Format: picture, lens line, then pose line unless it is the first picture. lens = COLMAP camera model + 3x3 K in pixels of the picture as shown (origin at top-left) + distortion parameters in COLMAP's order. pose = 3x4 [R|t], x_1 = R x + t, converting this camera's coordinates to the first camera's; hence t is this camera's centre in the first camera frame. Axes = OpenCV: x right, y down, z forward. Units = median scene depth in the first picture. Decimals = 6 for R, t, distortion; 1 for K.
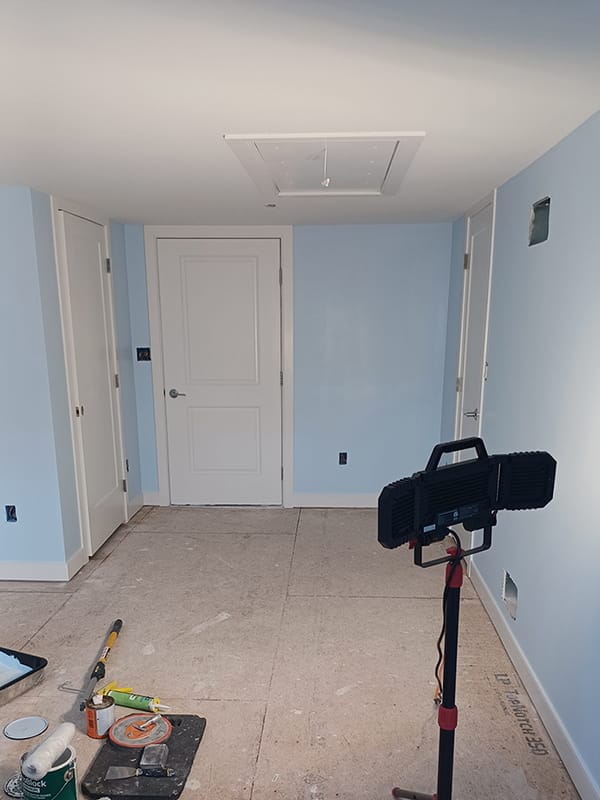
lens RADIAL K [[699.8, 0, 300.0], [0, 699.8, 504.5], [0, 0, 1]] dist [0.052812, -0.009363]
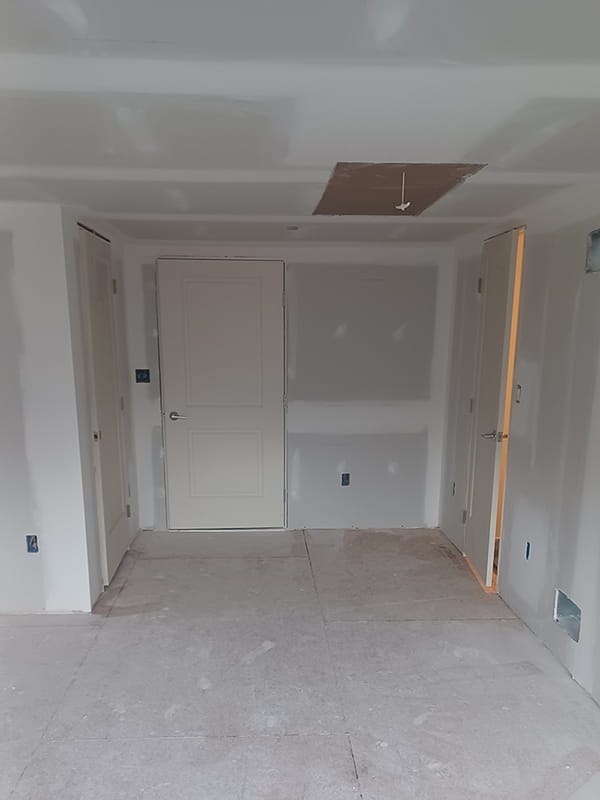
lens RADIAL K [[699.8, 0, 300.0], [0, 699.8, 504.5], [0, 0, 1]] dist [0.052812, -0.009363]
pose [[0.996236, -0.017704, 0.084852, -0.114988], [0.019924, 0.999479, -0.025394, -0.007883], [-0.084358, 0.026989, 0.996070, 0.018432]]
